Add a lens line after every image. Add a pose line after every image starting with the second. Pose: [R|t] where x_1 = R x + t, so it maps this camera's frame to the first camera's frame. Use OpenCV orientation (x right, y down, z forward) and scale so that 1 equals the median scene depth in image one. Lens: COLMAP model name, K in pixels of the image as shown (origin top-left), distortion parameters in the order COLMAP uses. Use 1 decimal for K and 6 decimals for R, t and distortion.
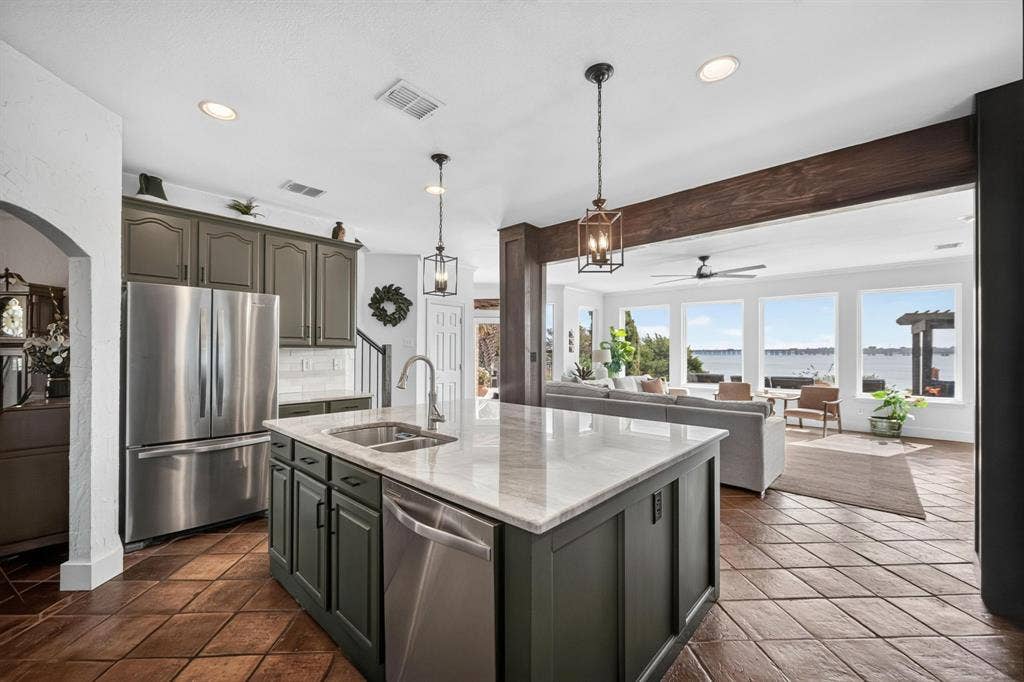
lens RADIAL K [[411.2, 0, 512.0], [0, 411.2, 351.5], [0, 0, 1]] dist [0.000022, -0.000037]
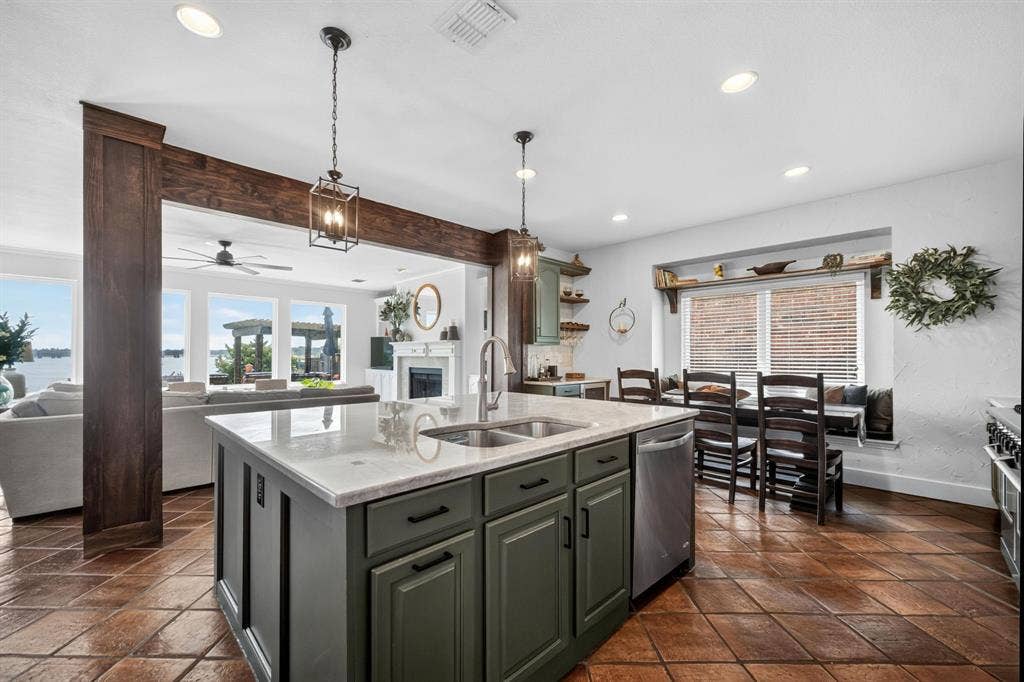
lens RADIAL K [[411.2, 0, 512.0], [0, 411.2, 351.5], [0, 0, 1]] dist [0.000022, -0.000037]
pose [[0.044595, 0.008328, 0.998970, -0.631579], [-0.000776, 0.999965, -0.008302, 0.027411], [-0.999005, -0.000405, 0.044600, 0.527142]]
